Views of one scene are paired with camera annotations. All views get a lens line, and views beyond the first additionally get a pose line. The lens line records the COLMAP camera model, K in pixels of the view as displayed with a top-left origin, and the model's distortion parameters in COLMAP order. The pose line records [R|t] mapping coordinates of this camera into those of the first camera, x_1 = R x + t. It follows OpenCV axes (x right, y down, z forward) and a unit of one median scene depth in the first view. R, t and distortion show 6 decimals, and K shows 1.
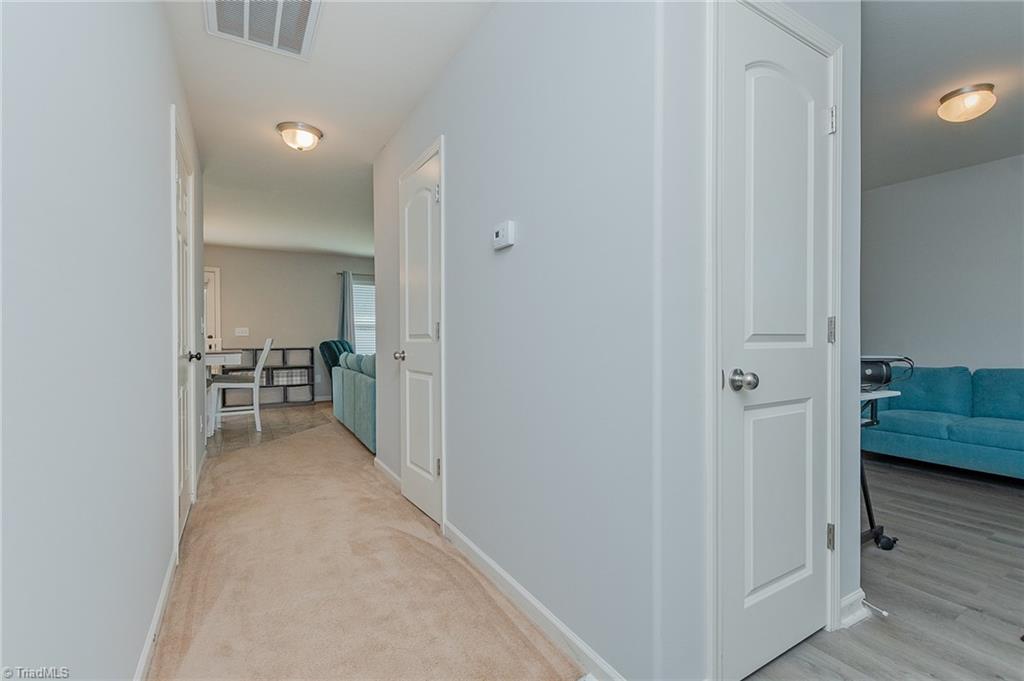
lens RADIAL K [[461.6, 0, 512.9], [0, 461.6, 342.6], [0, 0, 1]] dist [-0.003888, -0.000333]
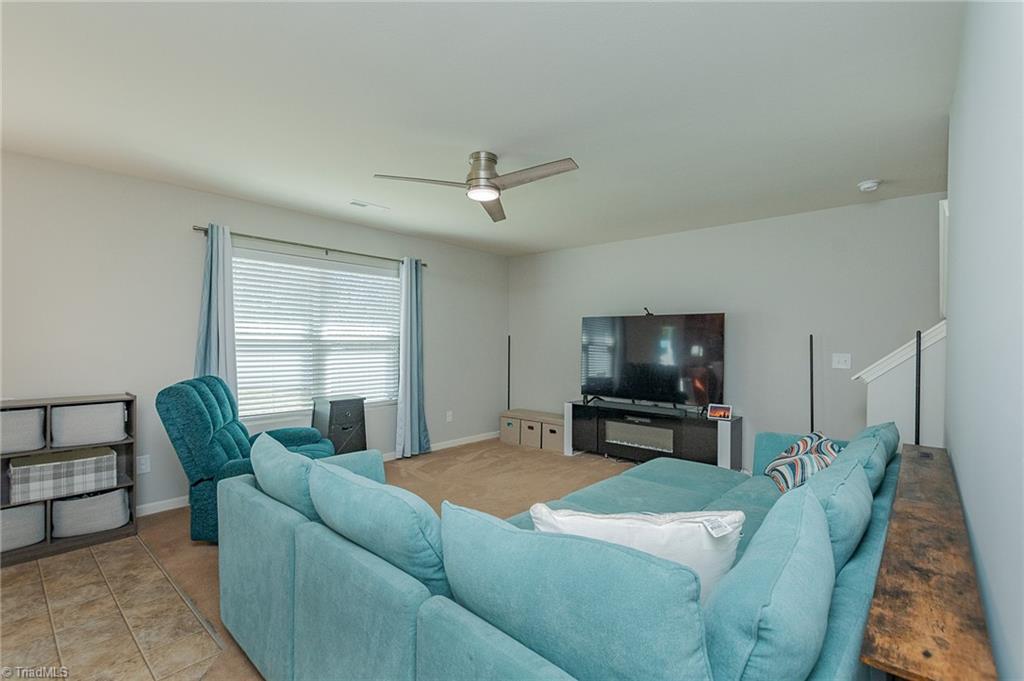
lens RADIAL K [[461.6, 0, 506.1], [0, 461.6, 341.1], [0, 0, 1]] dist [-0.003888, -0.000333]
pose [[0.955898, -0.003080, 0.293683, -0.234220], [0.006493, 0.999922, -0.010645, -0.034083], [-0.293628, 0.012083, 0.955844, 0.505165]]
